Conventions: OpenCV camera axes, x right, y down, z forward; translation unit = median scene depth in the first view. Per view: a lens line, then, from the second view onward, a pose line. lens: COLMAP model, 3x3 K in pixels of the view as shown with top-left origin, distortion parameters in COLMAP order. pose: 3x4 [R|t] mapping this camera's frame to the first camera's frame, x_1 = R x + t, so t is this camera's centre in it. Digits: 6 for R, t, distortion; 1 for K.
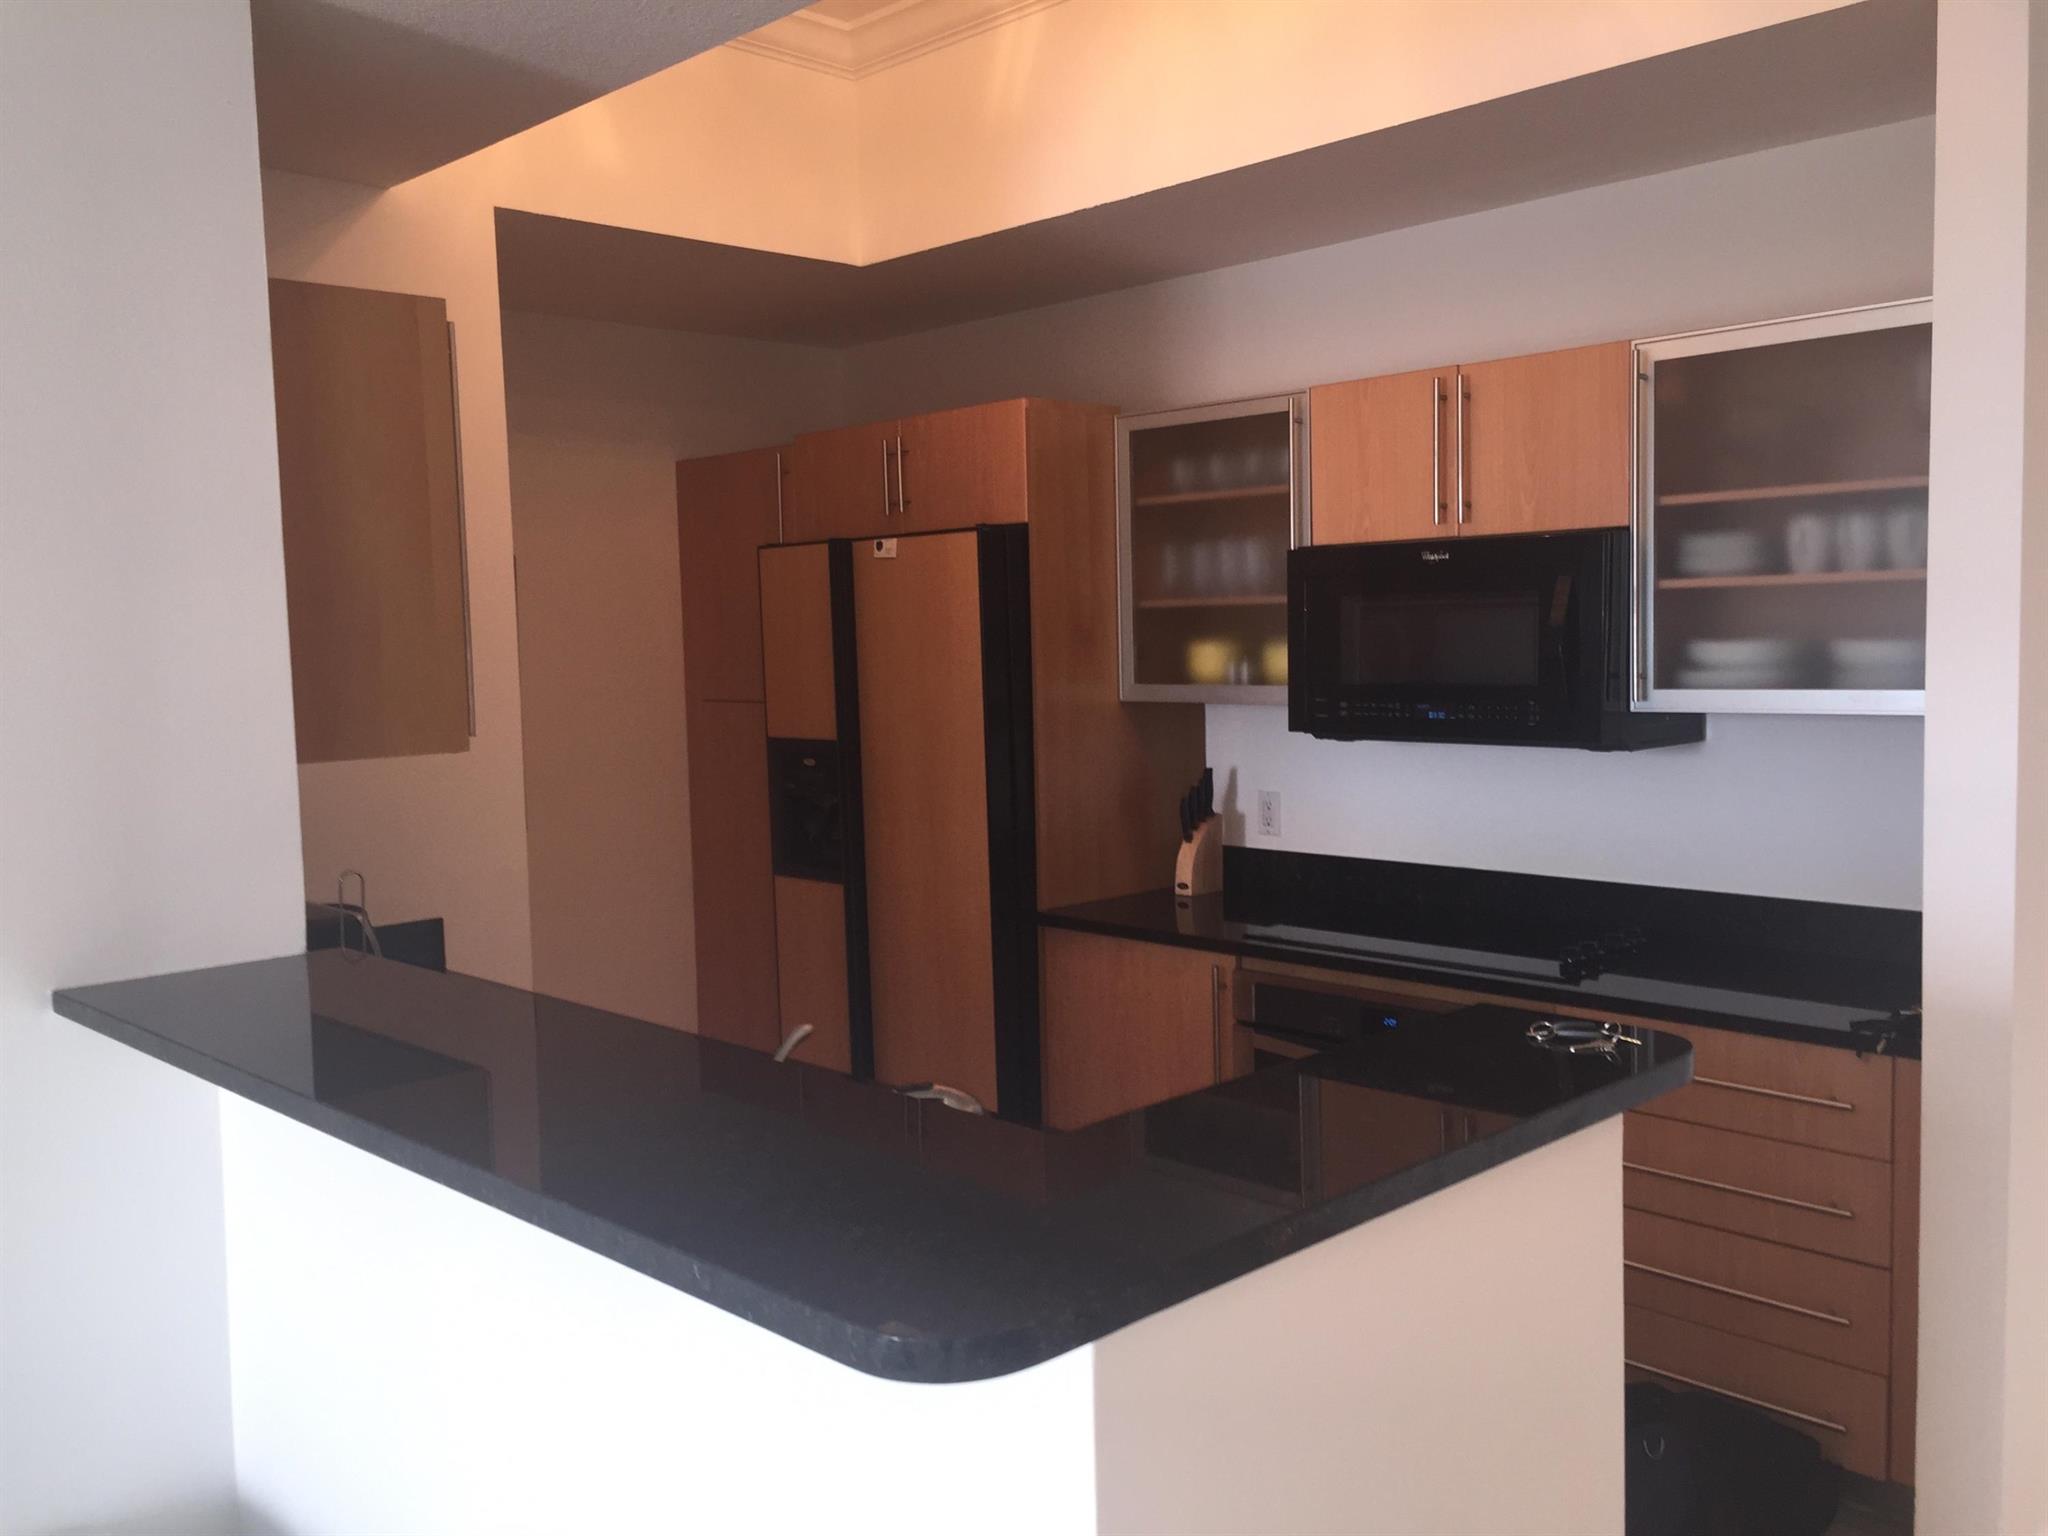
lens RADIAL K [[1761.0, 0, 1025.1], [0, 1761.0, 770.2], [0, 0, 1]] dist [0.071267, -0.099301]
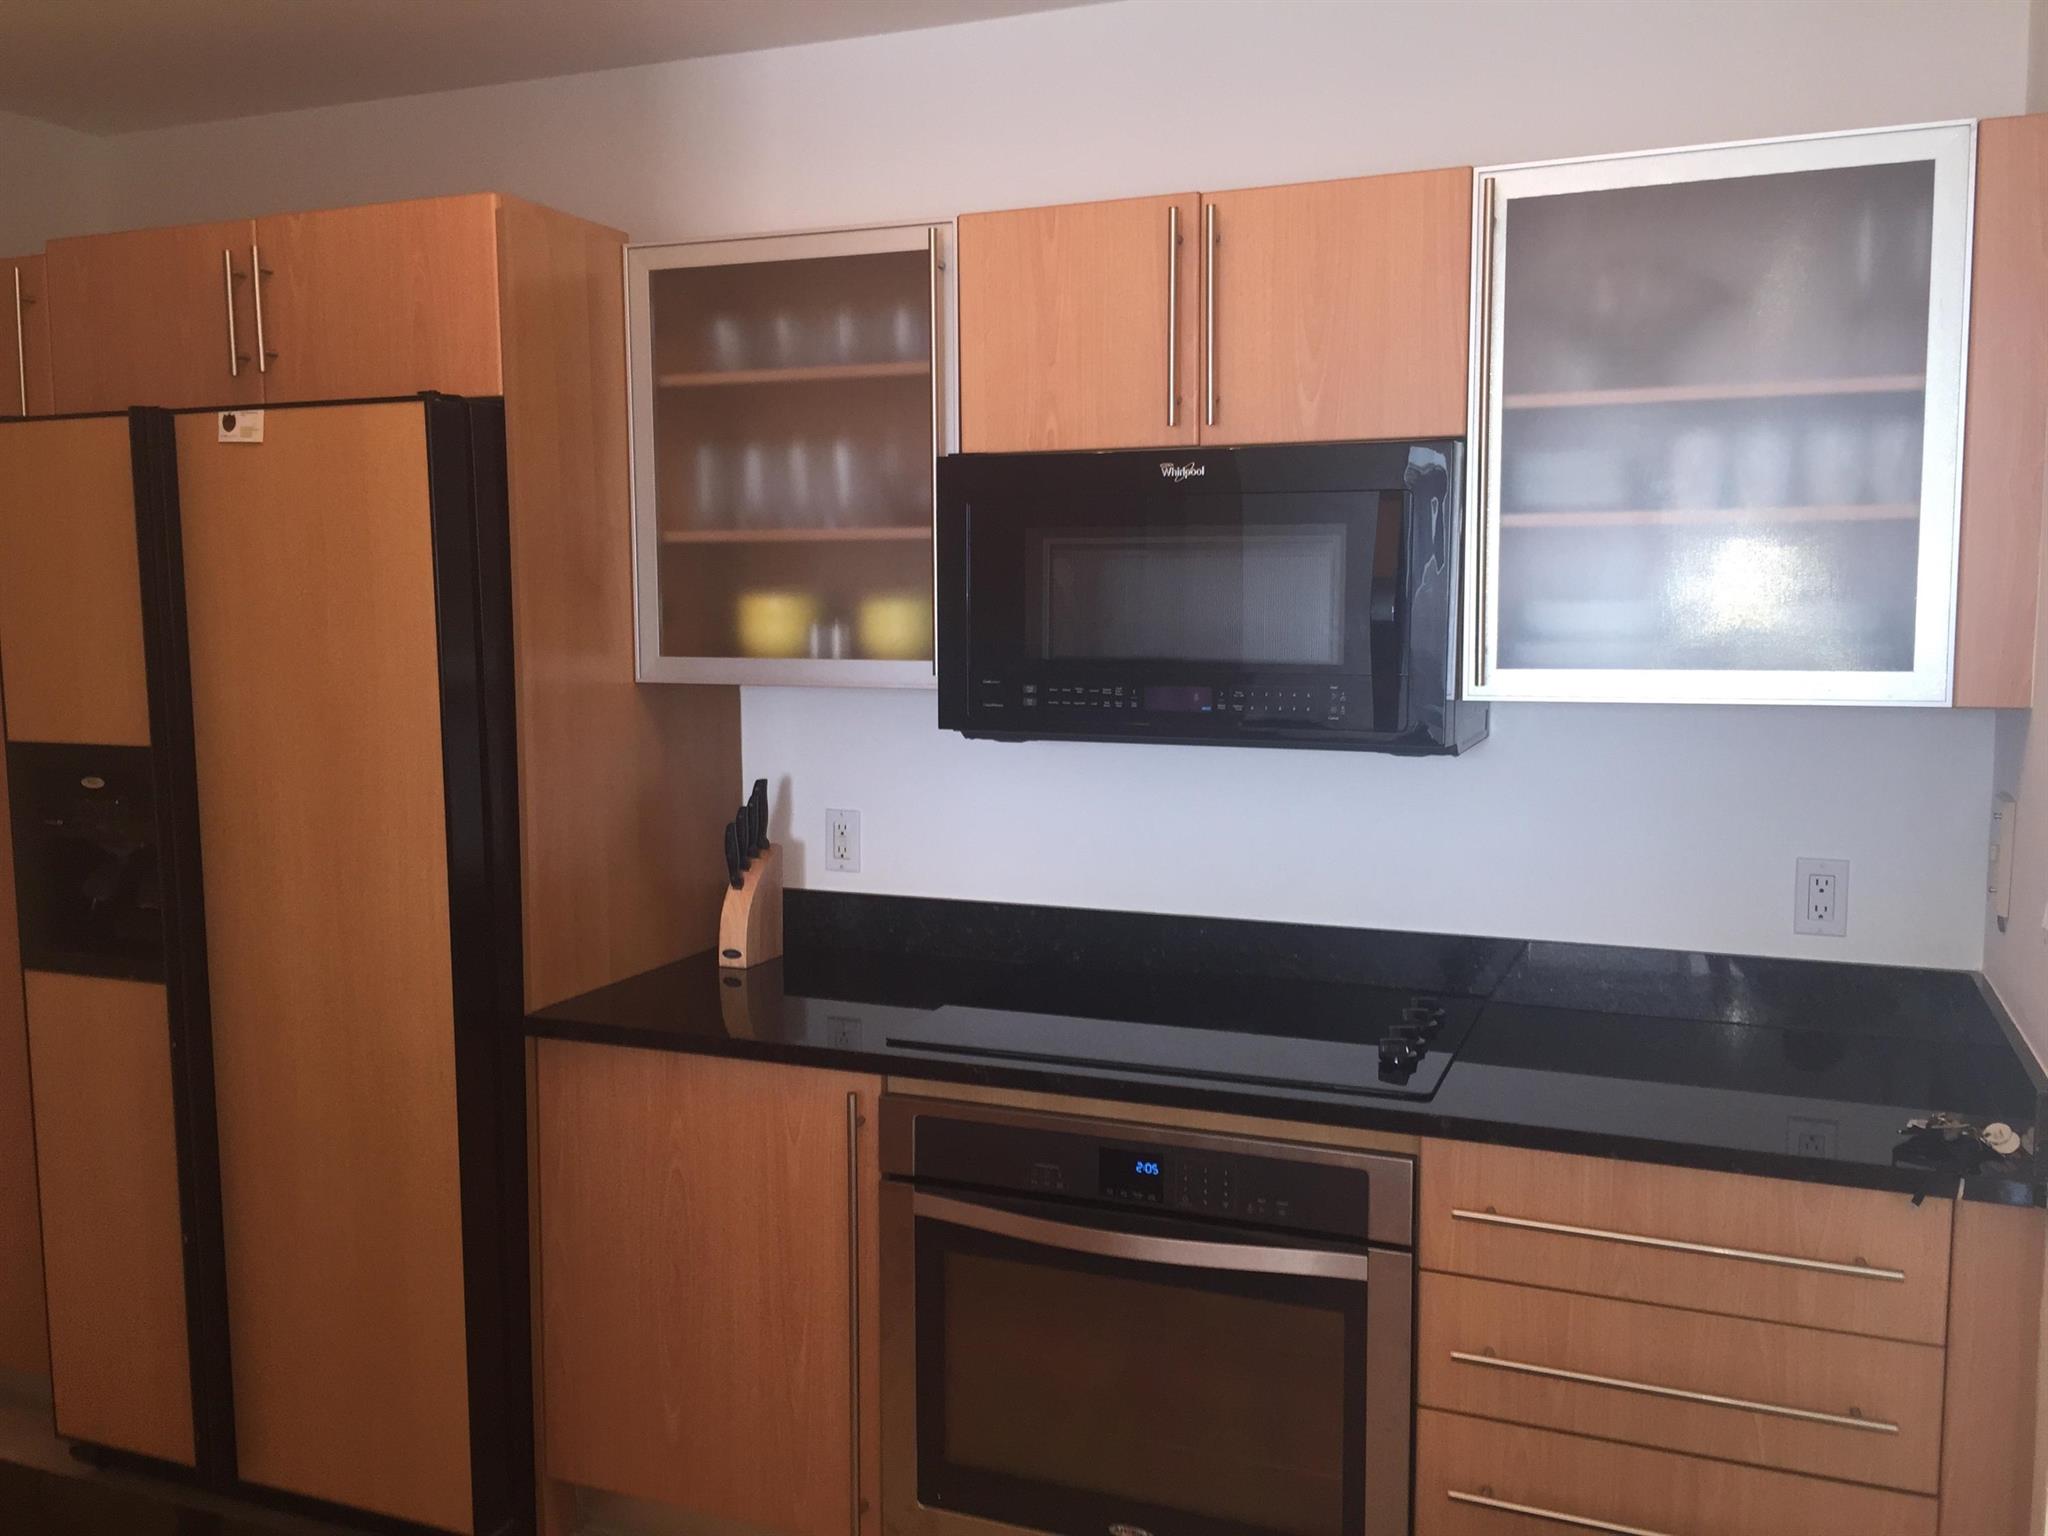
lens RADIAL K [[1761.0, 0, 1020.6], [0, 1761.0, 758.2], [0, 0, 1]] dist [0.071267, -0.099301]
pose [[0.914611, -0.018214, 0.403925, -0.087281], [0.014238, 0.999816, 0.012845, -0.017887], [-0.404085, -0.005997, 0.914702, 0.352971]]
